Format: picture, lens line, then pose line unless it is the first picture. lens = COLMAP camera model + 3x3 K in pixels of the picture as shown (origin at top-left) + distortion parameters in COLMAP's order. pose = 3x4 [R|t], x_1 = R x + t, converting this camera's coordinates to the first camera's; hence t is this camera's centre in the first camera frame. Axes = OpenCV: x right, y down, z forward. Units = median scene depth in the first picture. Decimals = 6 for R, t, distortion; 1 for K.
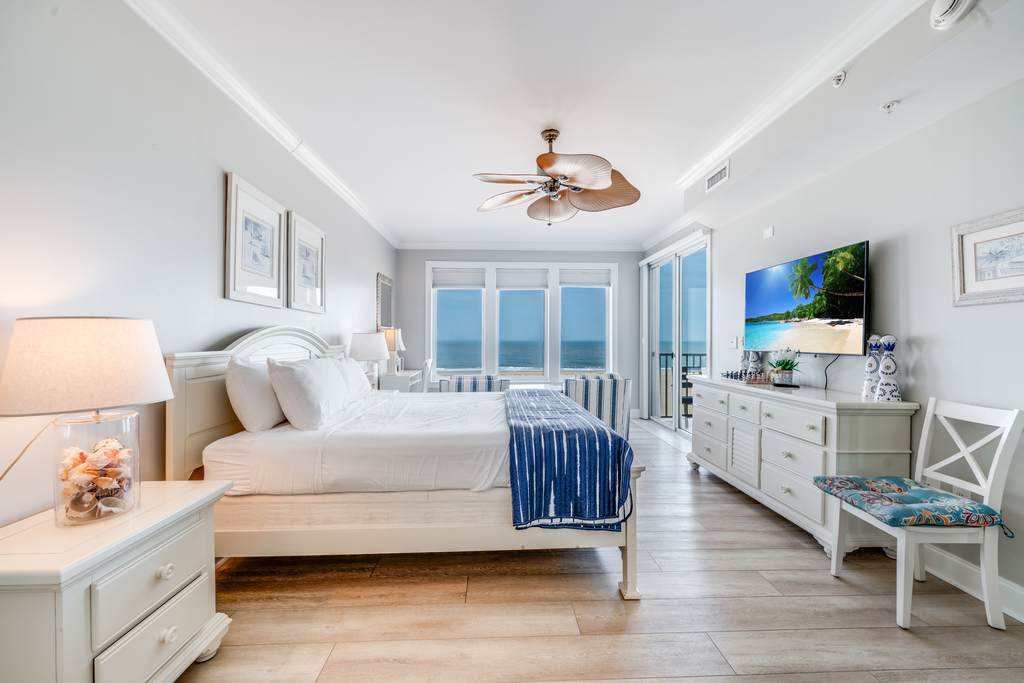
lens RADIAL K [[411.1, 0, 509.2], [0, 411.1, 336.2], [0, 0, 1]] dist [0.001223, 0.000165]
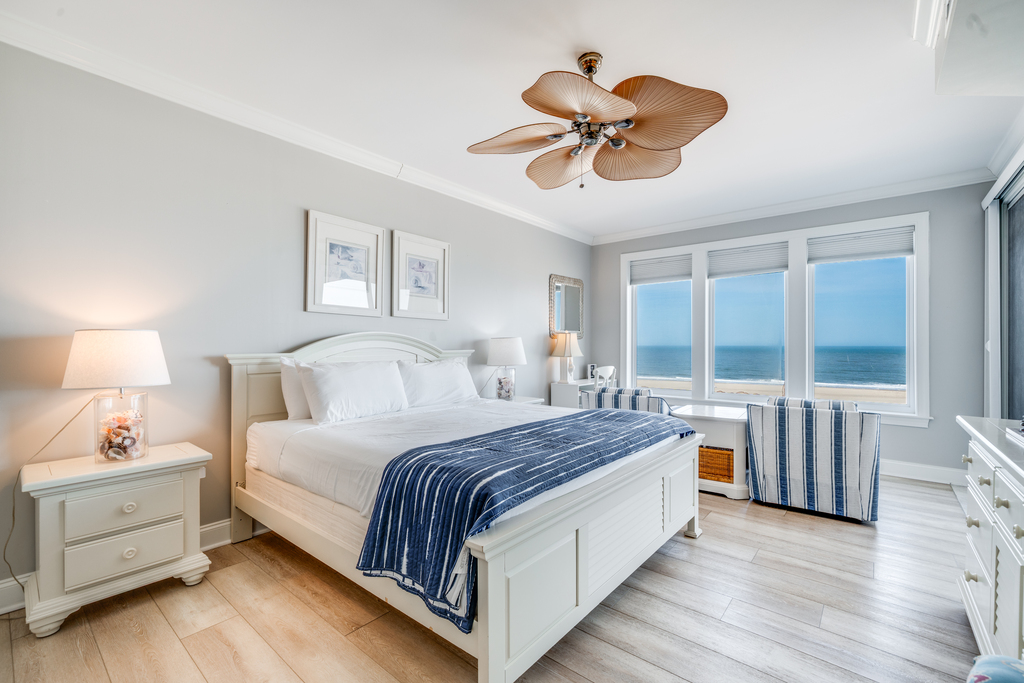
lens RADIAL K [[434.1, 0, 512.0], [0, 434.1, 341.5], [0, 0, 1]] dist [0.001870, -0.000206]
pose [[0.744787, -0.005064, -0.667283, 0.686699], [0.005465, 0.999984, -0.001490, 0.005374], [0.667280, -0.002537, 0.744802, 0.456790]]
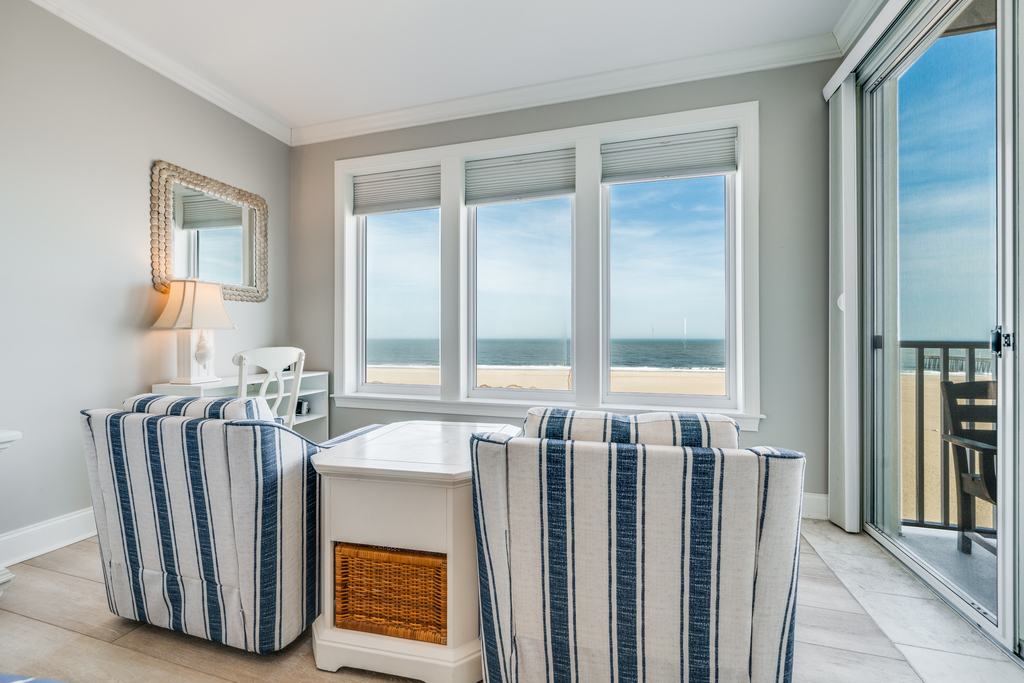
lens RADIAL K [[411.1, 0, 509.2], [0, 411.1, 336.2], [0, 0, 1]] dist [0.001223, 0.000165]
pose [[0.947271, -0.002507, -0.320423, 0.490440], [0.004025, 0.999984, 0.004076, 0.103352], [0.320408, -0.005150, 0.947266, 1.659291]]
